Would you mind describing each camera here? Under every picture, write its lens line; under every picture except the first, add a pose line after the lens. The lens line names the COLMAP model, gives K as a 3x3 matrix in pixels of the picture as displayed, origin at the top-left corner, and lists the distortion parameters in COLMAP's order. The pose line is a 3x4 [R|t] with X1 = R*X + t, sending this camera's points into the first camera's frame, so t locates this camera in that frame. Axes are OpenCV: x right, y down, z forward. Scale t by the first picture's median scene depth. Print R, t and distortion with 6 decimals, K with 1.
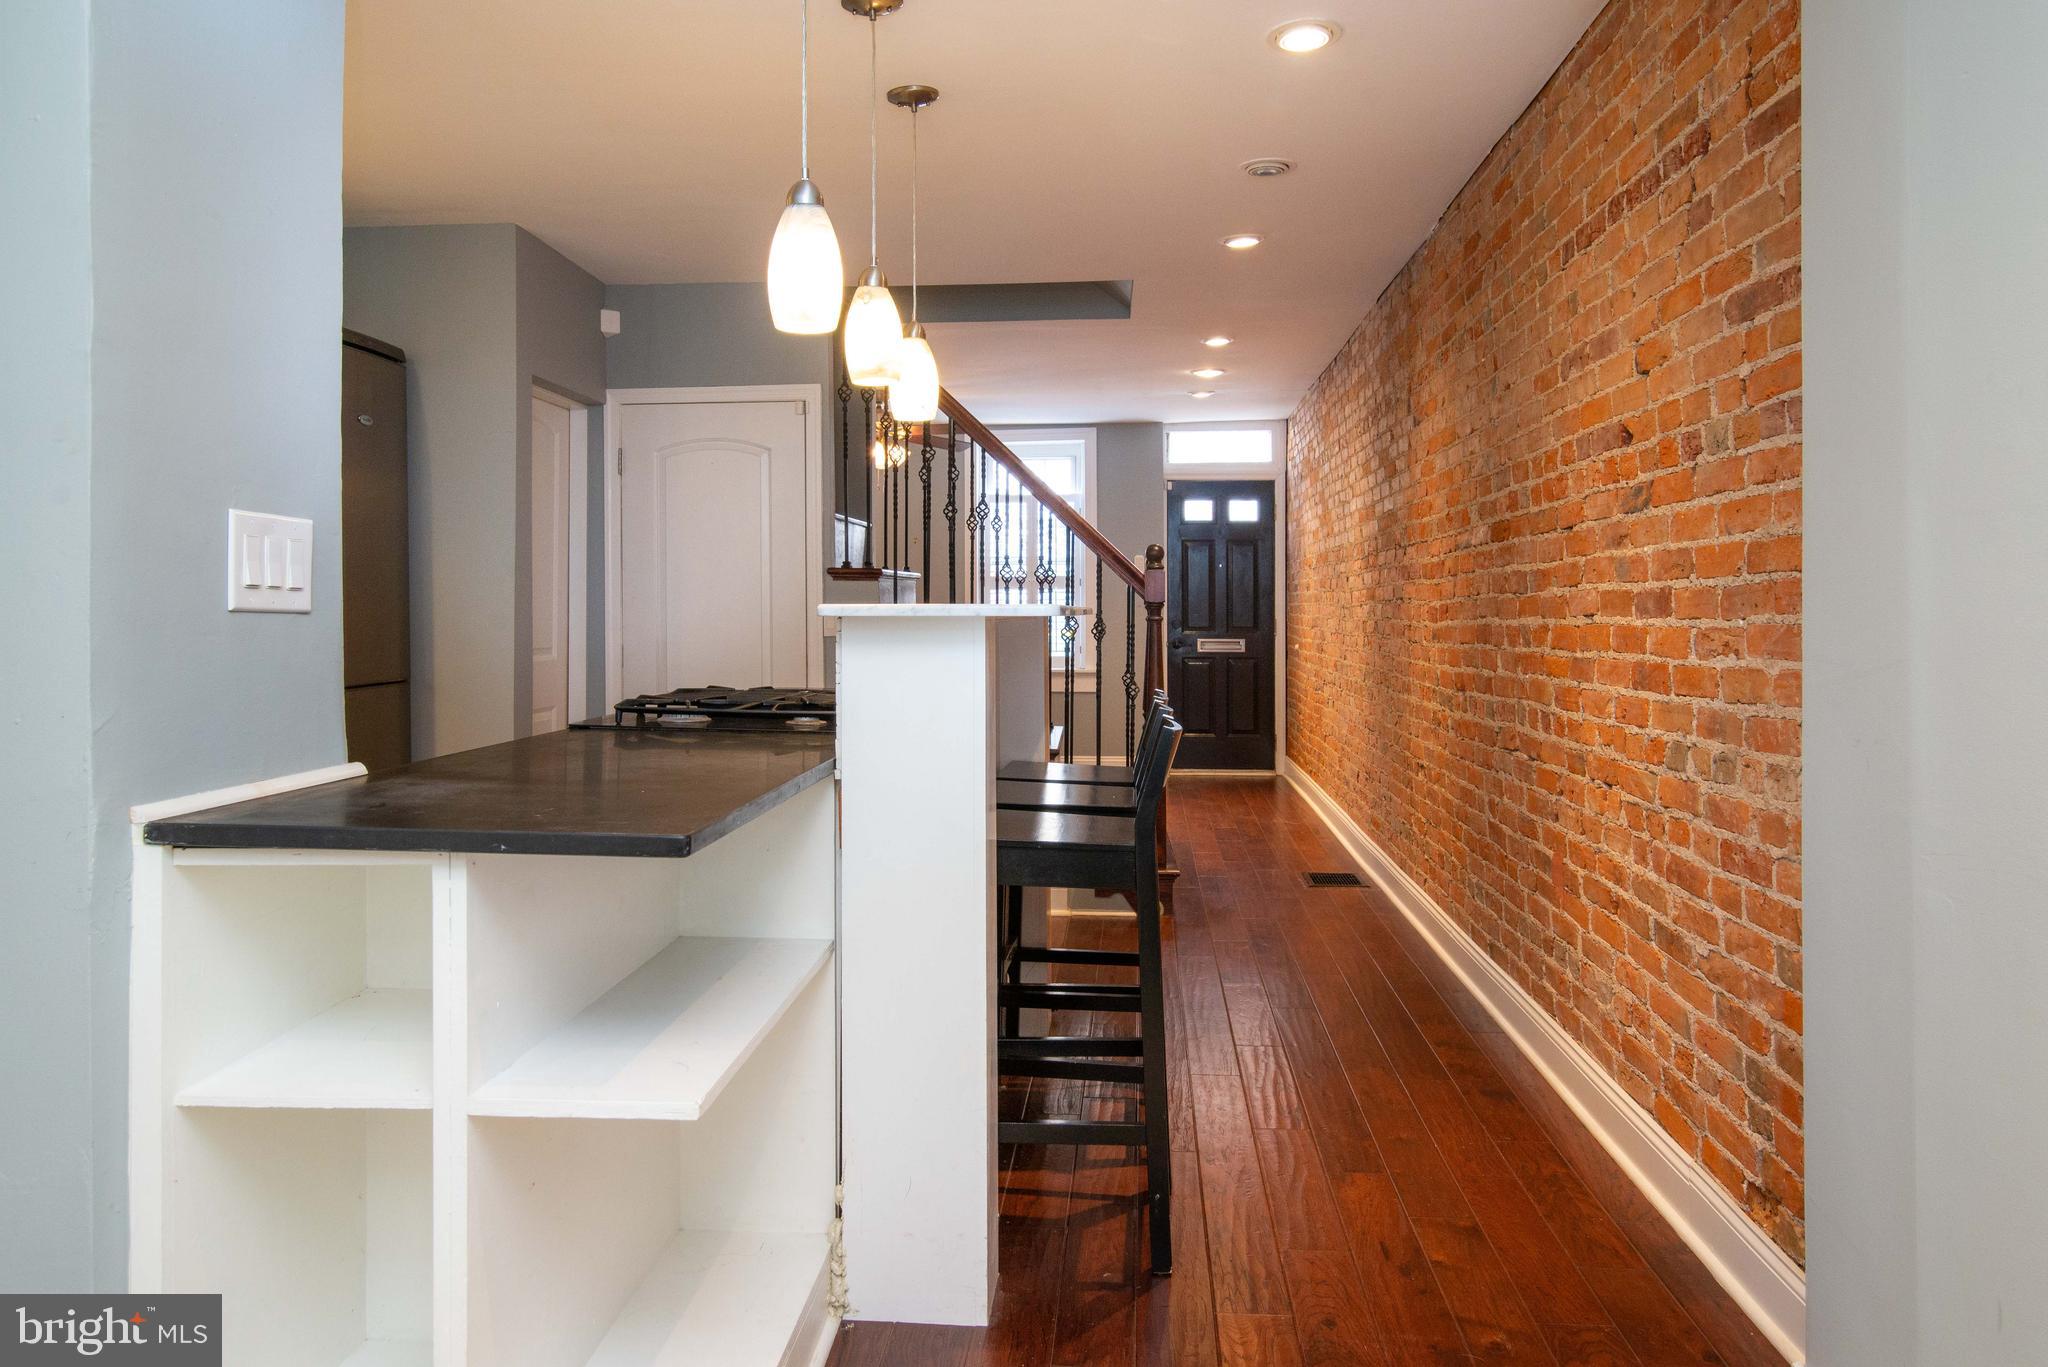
lens RADIAL K [[1482.0, 0, 1023.5], [0, 1482.0, 668.9], [0, 0, 1]] dist [0.001967, 0.000039]
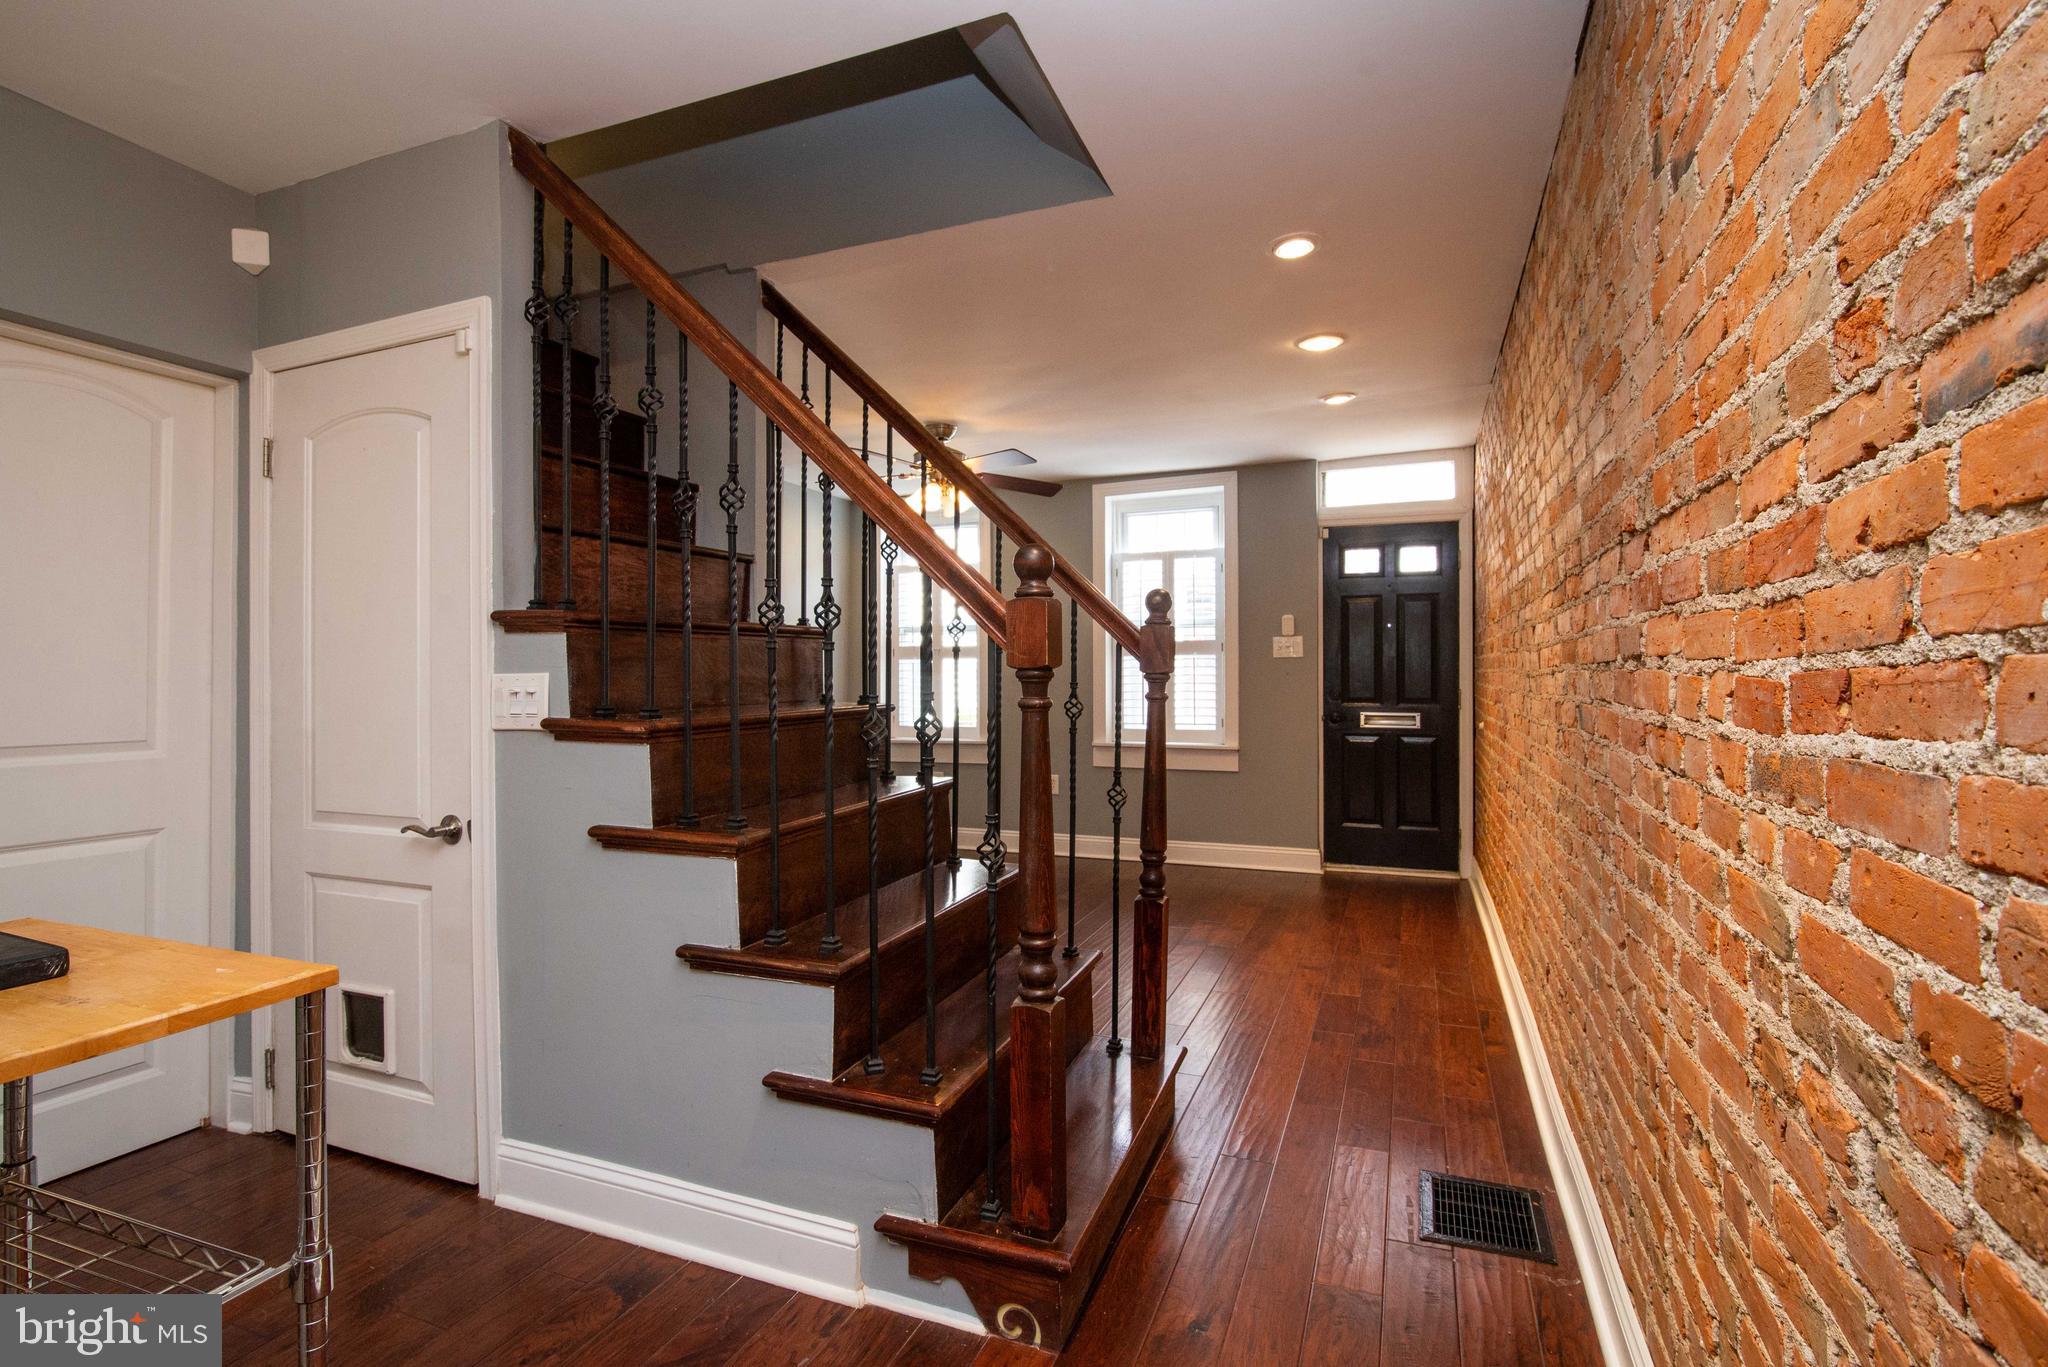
lens RADIAL K [[947.0, 0, 1023.4], [0, 947.0, 697.4], [0, 0, 1]] dist [-0.010244, 0.000078]
pose [[0.947408, 0.005473, -0.319980, 0.125399], [-0.010768, 0.999833, -0.014782, -0.021598], [0.319846, 0.017450, 0.947309, 0.493243]]
